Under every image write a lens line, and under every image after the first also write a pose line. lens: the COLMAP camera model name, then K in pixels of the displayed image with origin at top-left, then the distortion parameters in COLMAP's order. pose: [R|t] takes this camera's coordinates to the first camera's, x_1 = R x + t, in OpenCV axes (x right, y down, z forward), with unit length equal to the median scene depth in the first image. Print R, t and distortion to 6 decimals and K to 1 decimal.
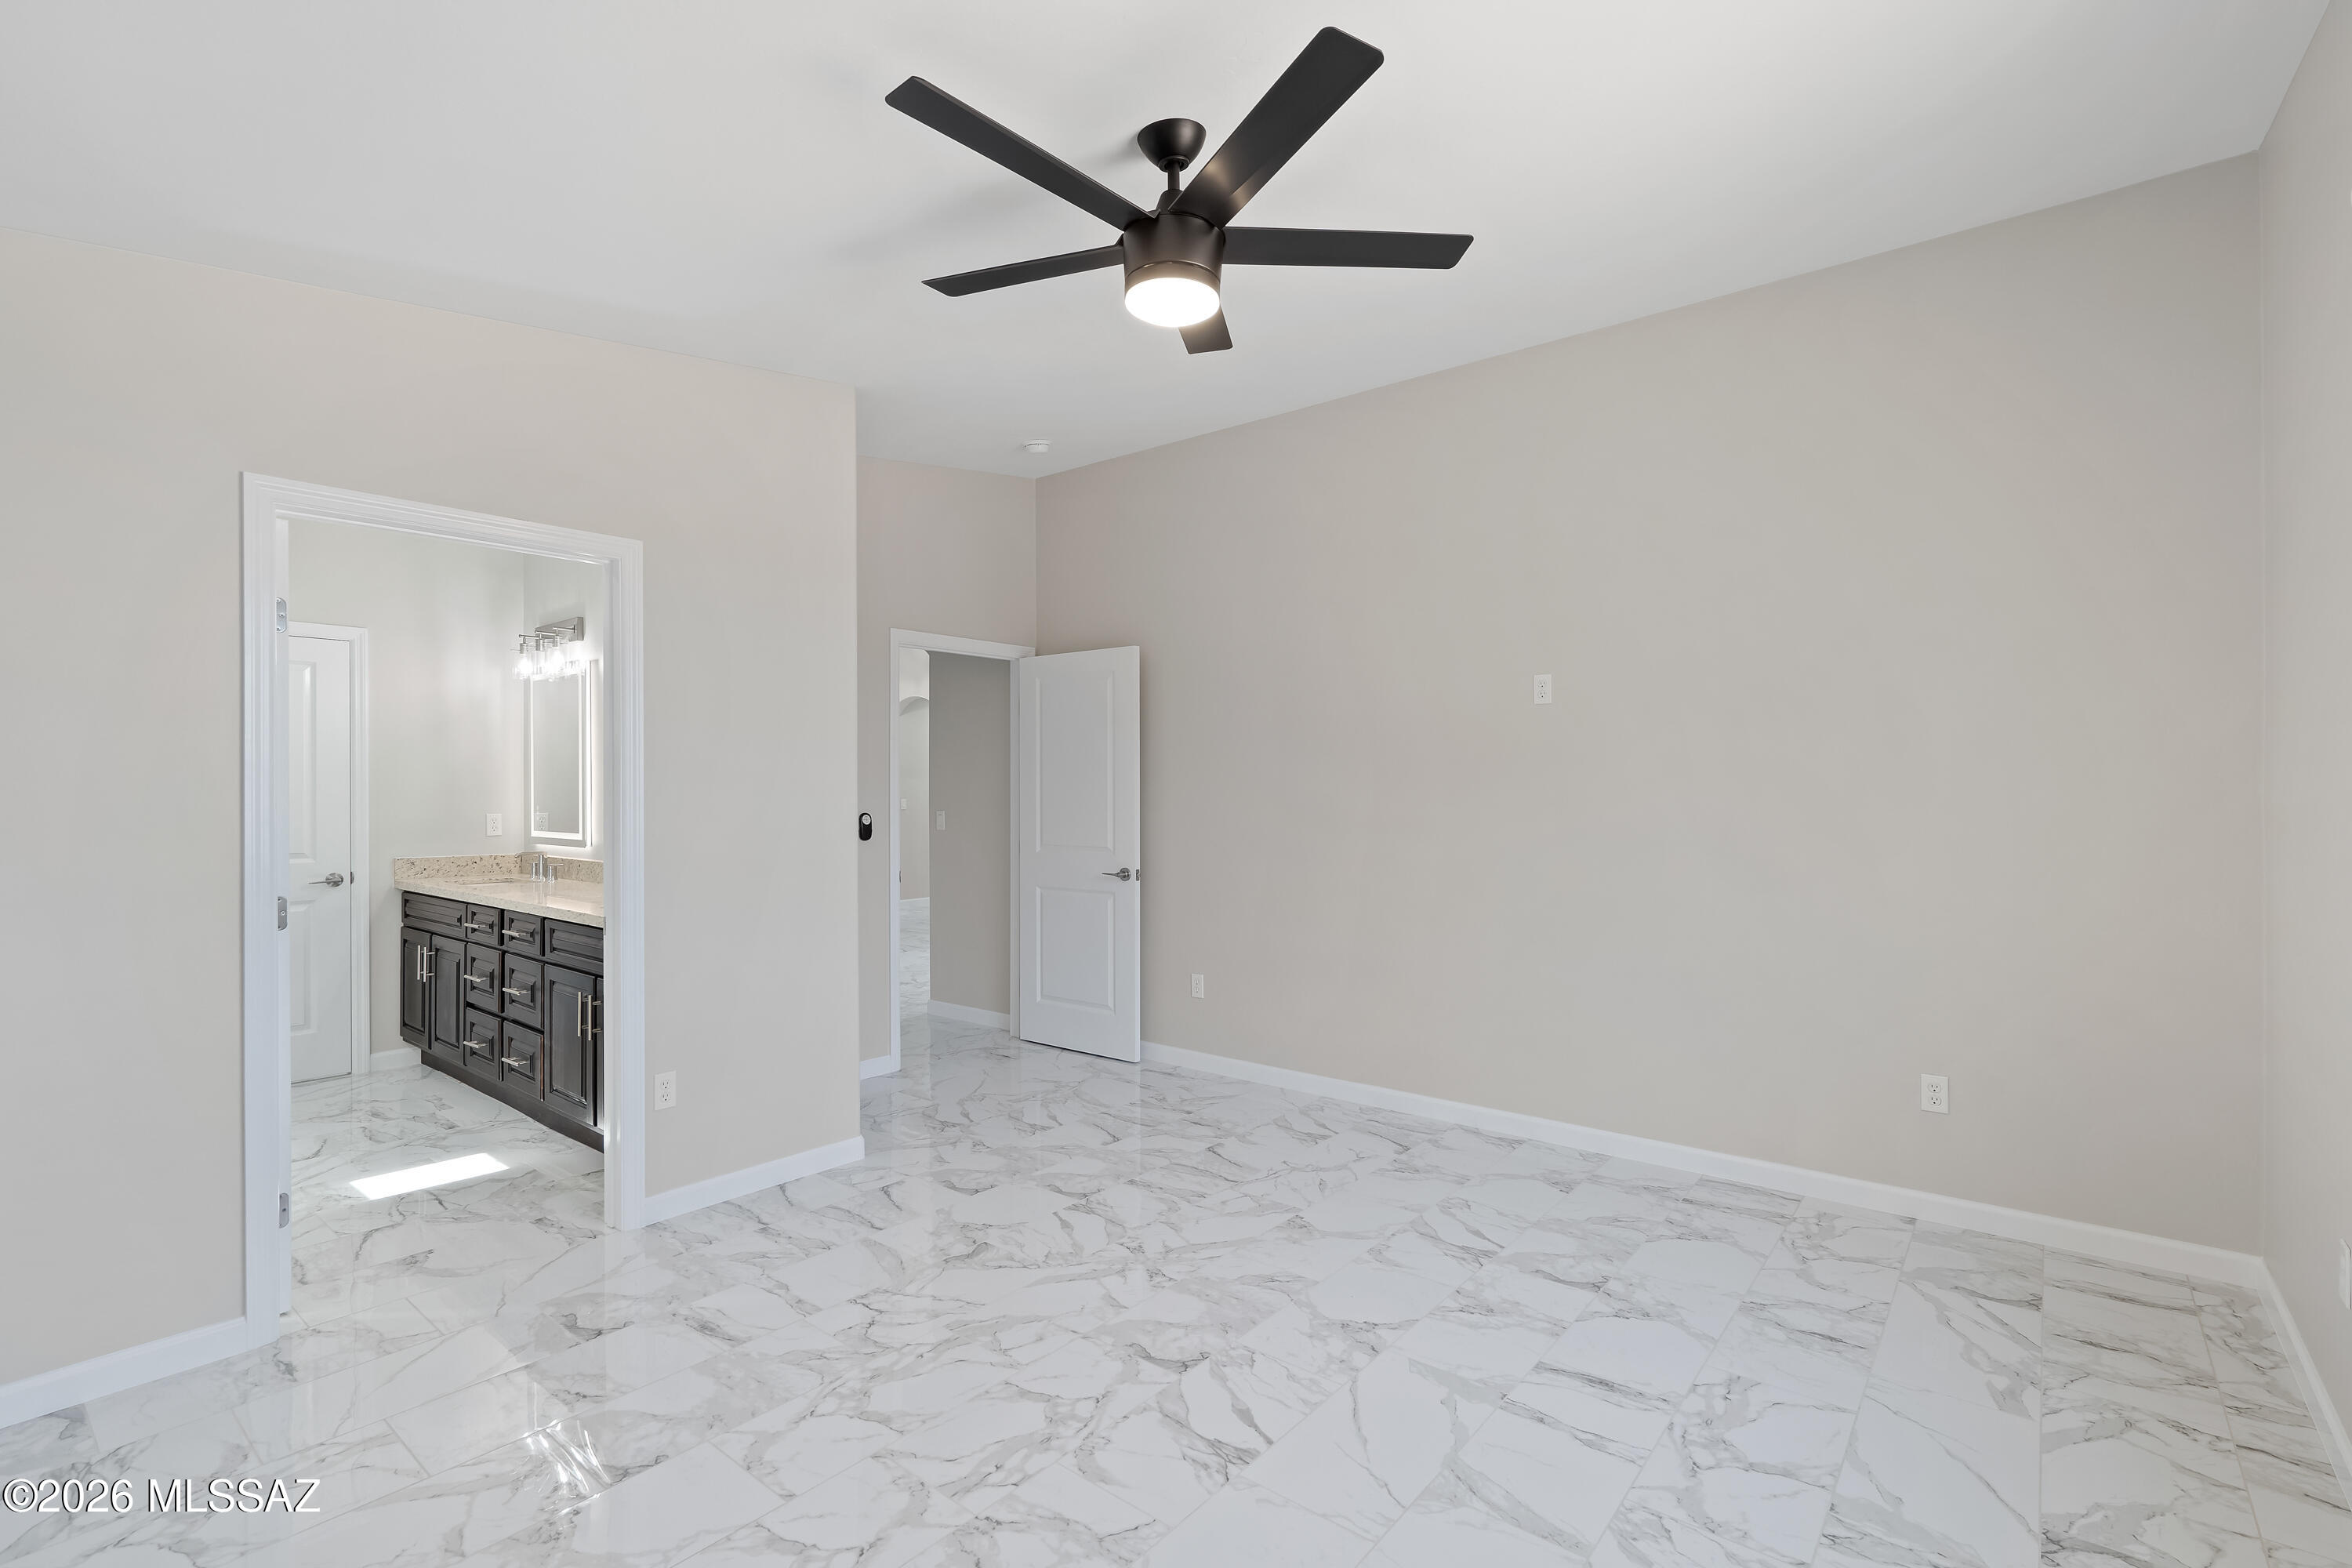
lens RADIAL K [[1066.2, 0, 1169.9], [0, 1066.2, 795.0], [0, 0, 1]] dist [-0.002114, 0.000002]
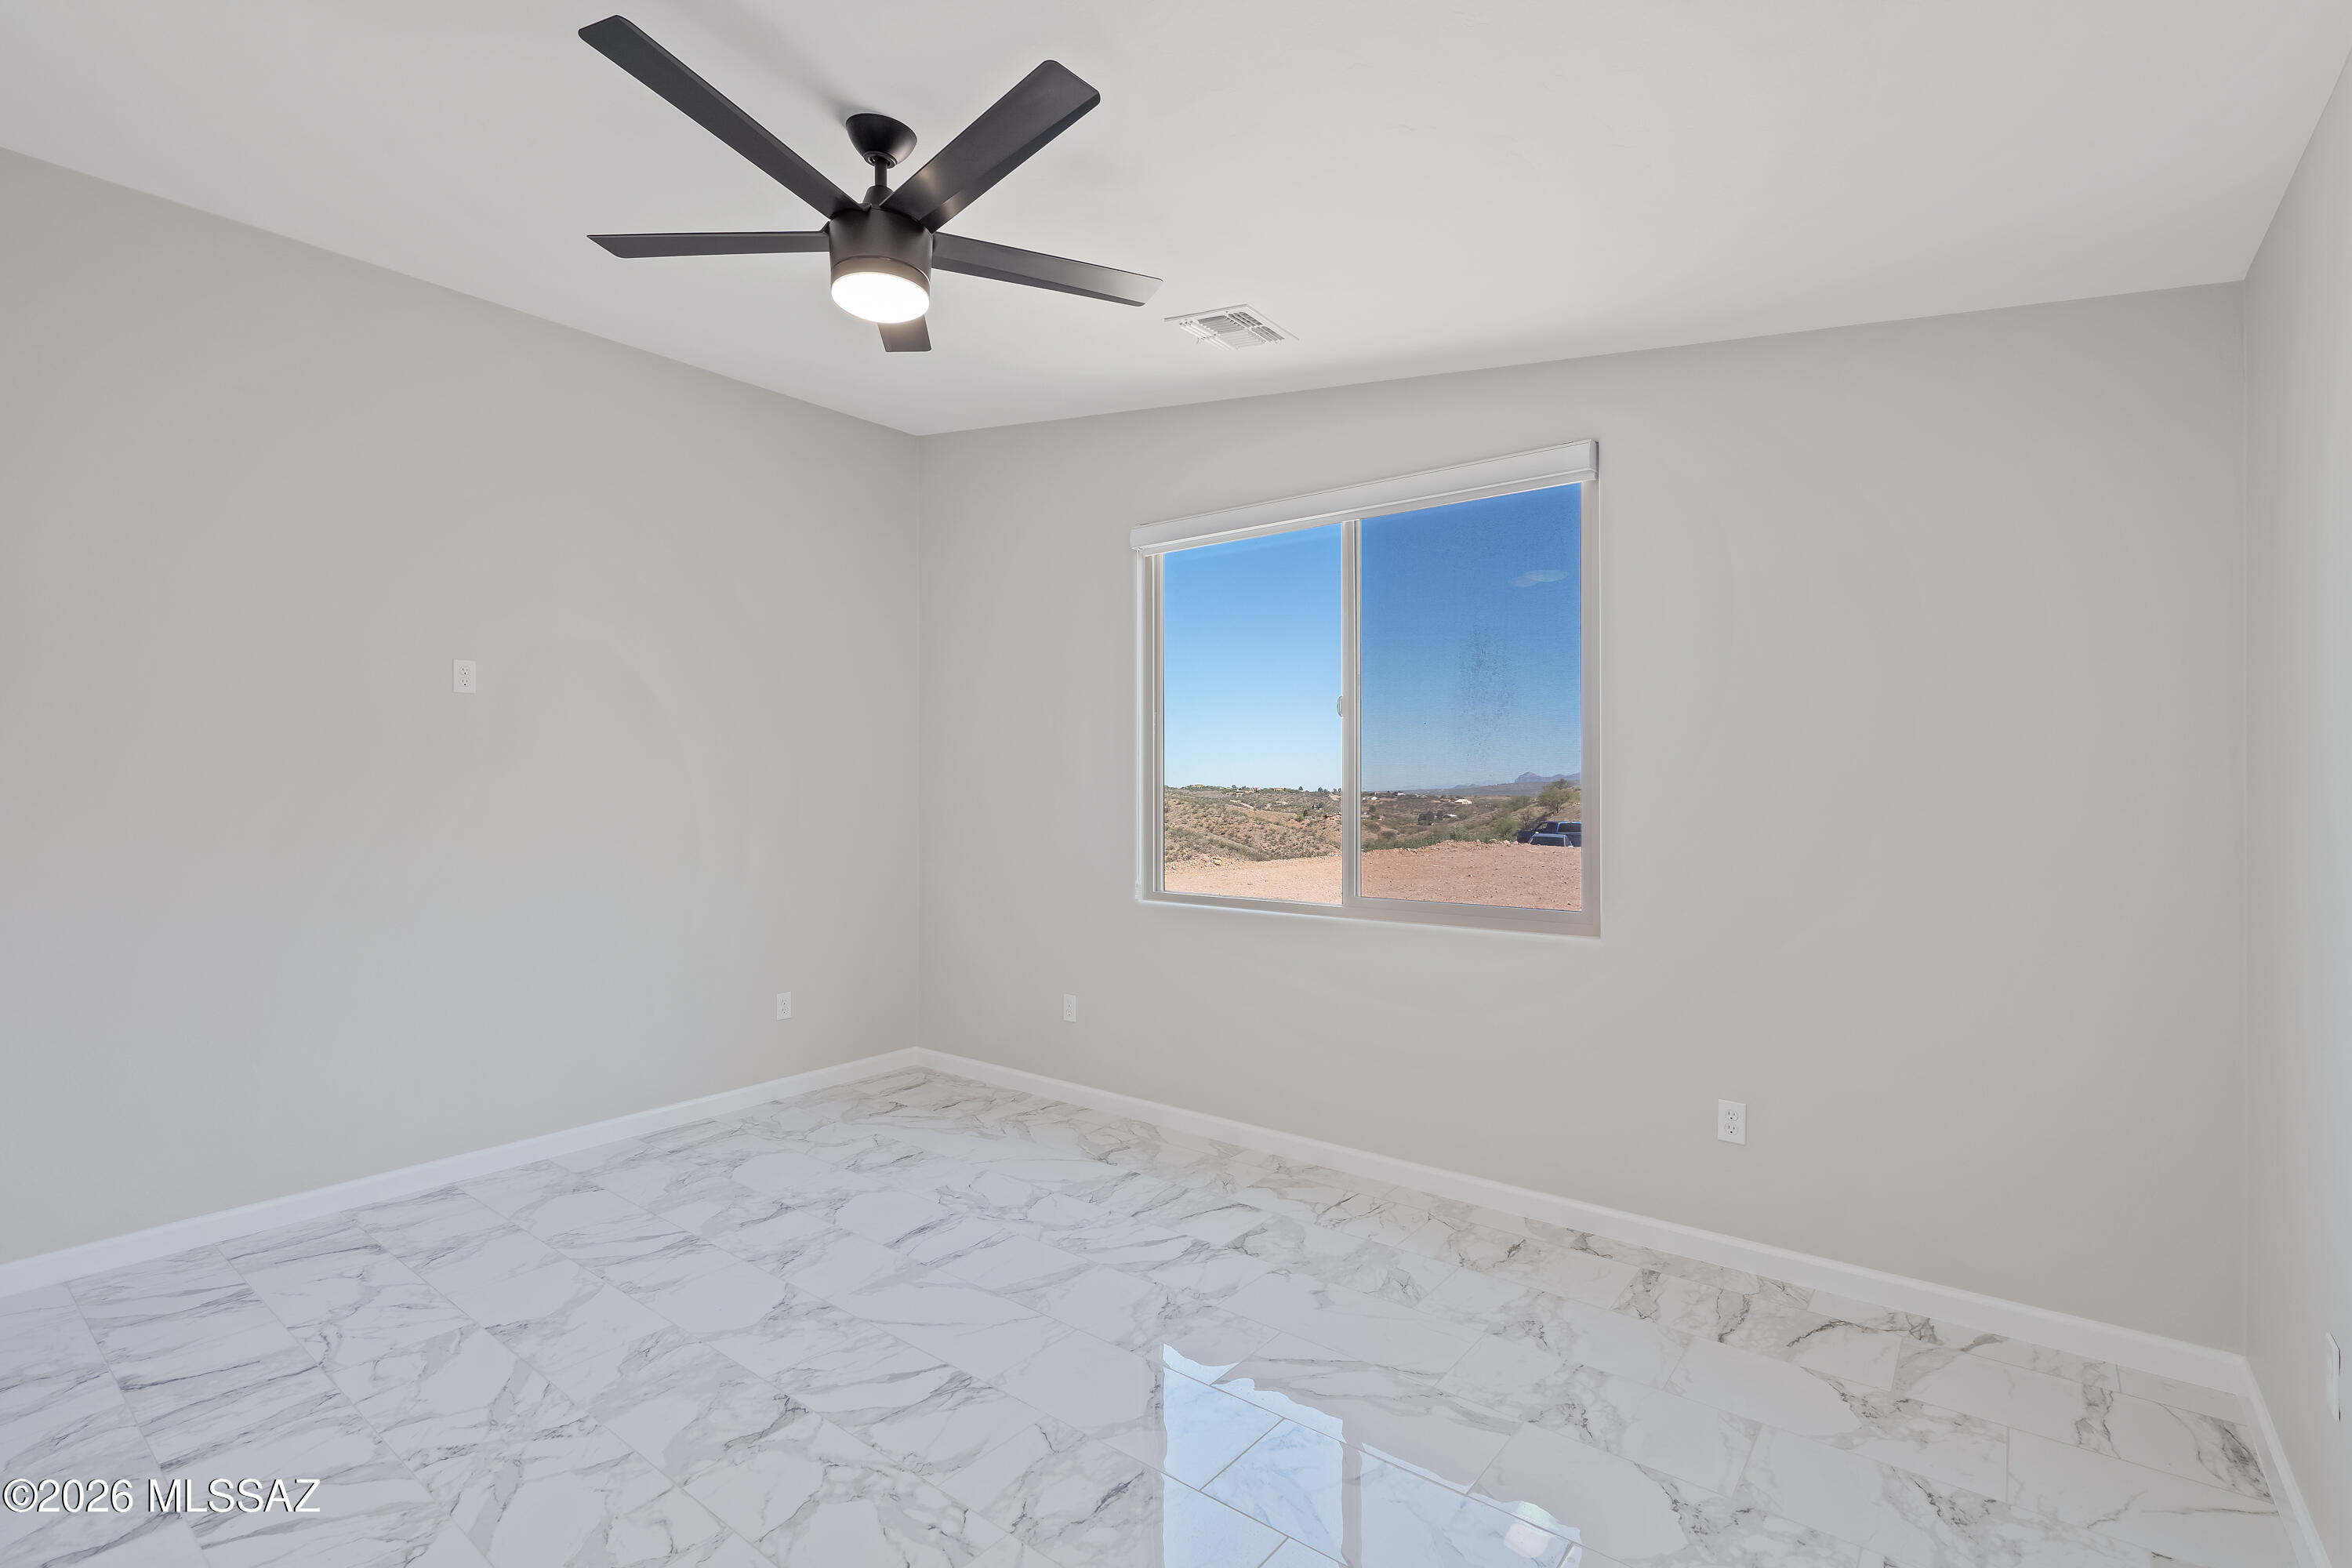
lens RADIAL K [[1066.2, 0, 1169.9], [0, 1066.2, 795.0], [0, 0, 1]] dist [-0.002114, 0.000002]
pose [[-0.018237, -0.004667, 0.999823, -0.591936], [0.004289, 0.999980, 0.004746, -0.001302], [-0.999824, 0.004375, -0.018217, 0.444449]]
